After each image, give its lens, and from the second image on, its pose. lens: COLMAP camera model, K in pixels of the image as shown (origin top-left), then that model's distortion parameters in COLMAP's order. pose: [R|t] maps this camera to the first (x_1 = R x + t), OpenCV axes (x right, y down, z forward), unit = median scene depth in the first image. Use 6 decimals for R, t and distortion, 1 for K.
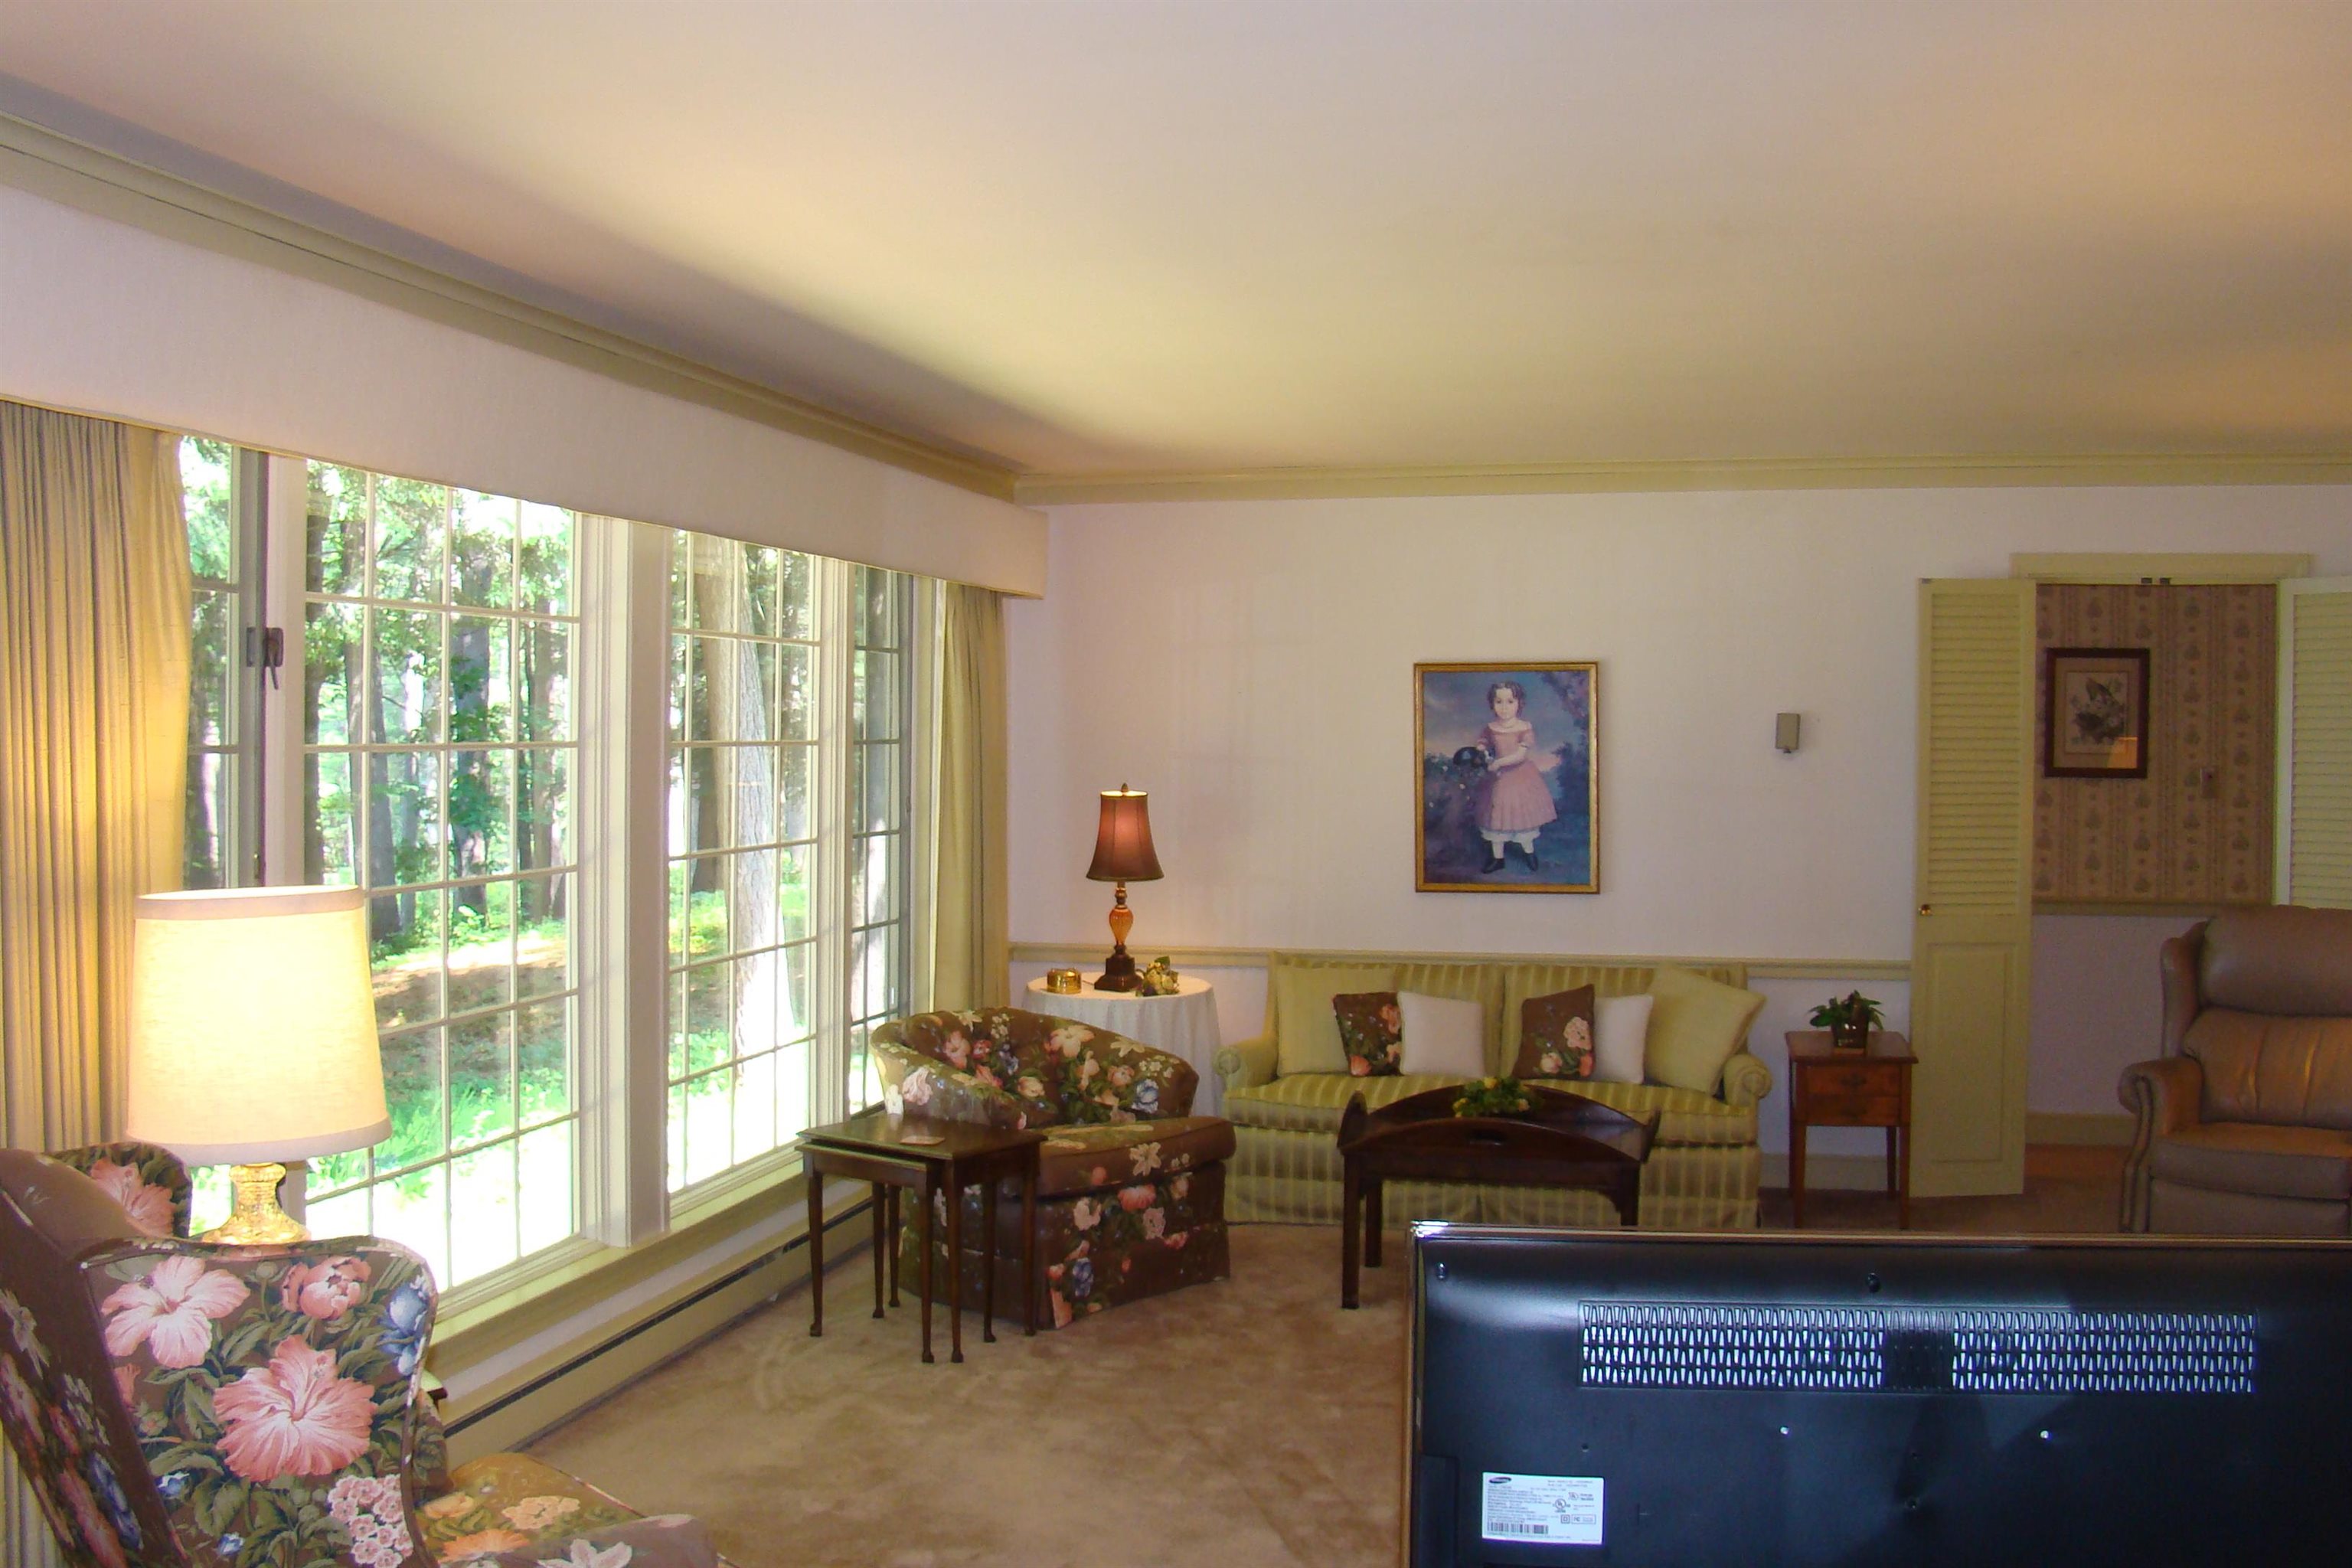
lens RADIAL K [[2183.2, 0, 1171.1], [0, 2183.2, 782.7], [0, 0, 1]] dist [-0.168650, 0.112243]
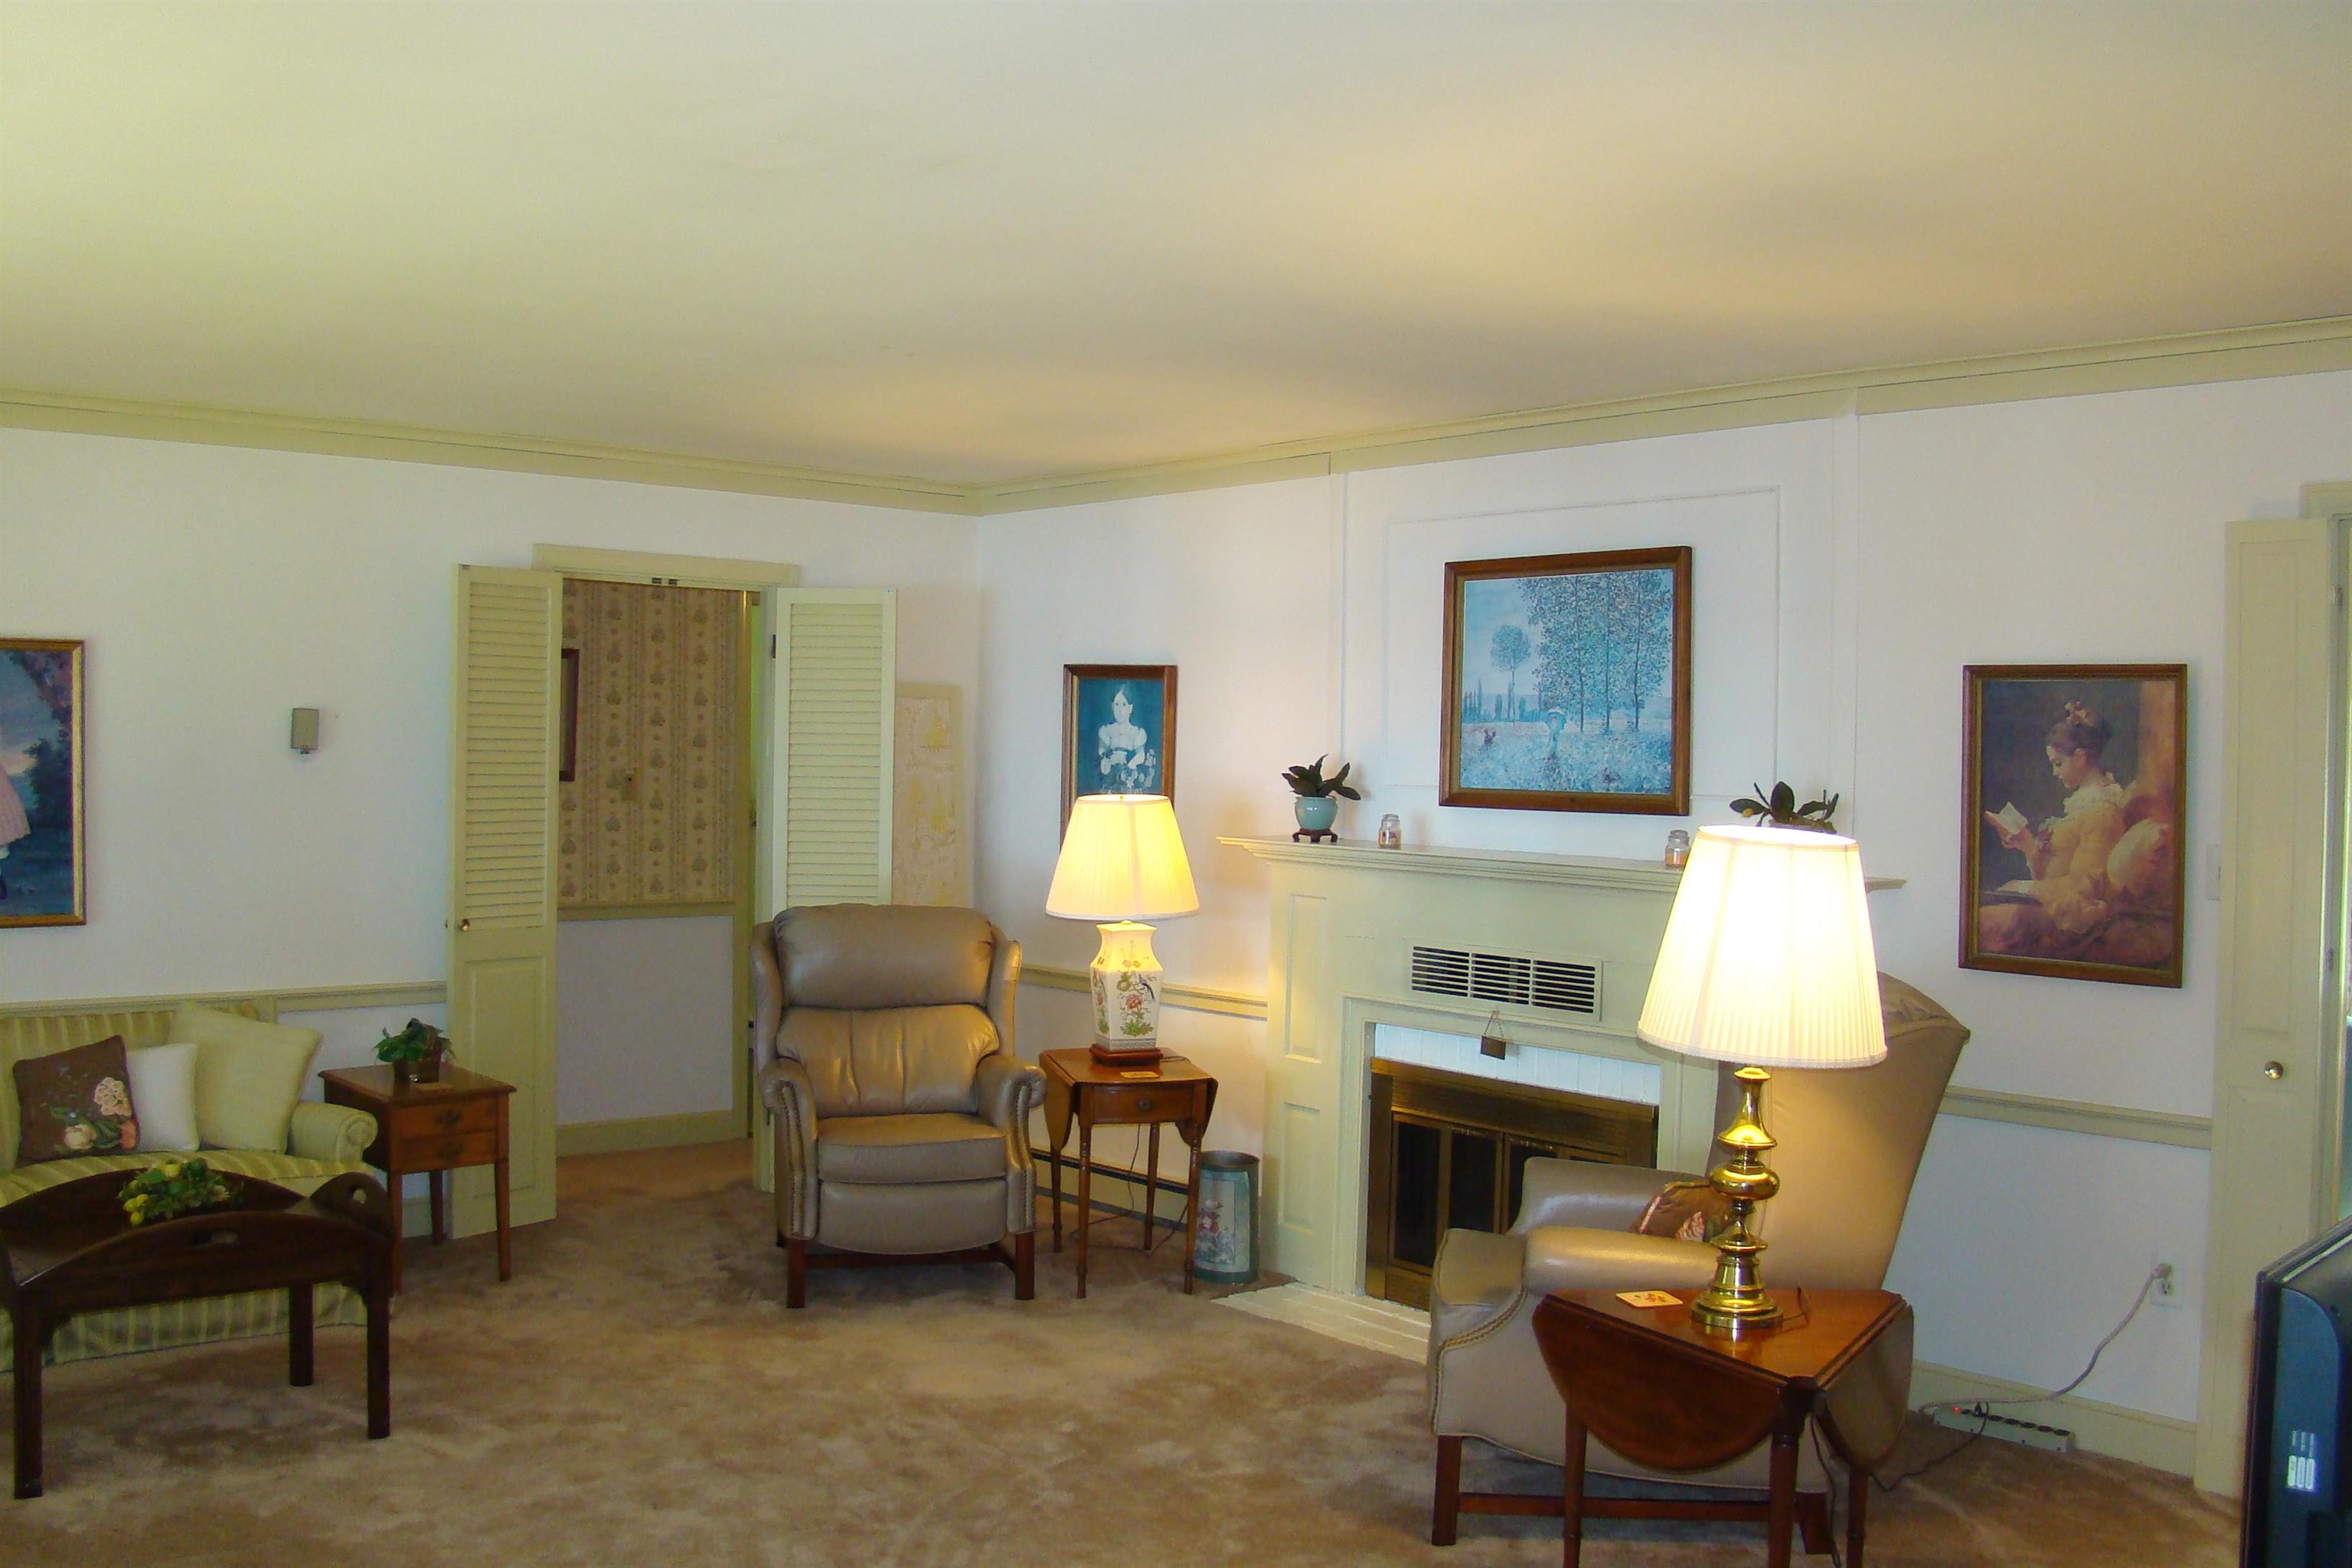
lens RADIAL K [[2183.2, 0, 1171.1], [0, 2183.2, 782.7], [0, 0, 1]] dist [-0.168650, 0.112243]
pose [[0.587608, -0.003189, 0.809139, -0.207181], [0.003629, 0.999993, 0.001306, -0.001755], [-0.809137, 0.002169, 0.587615, 0.206481]]
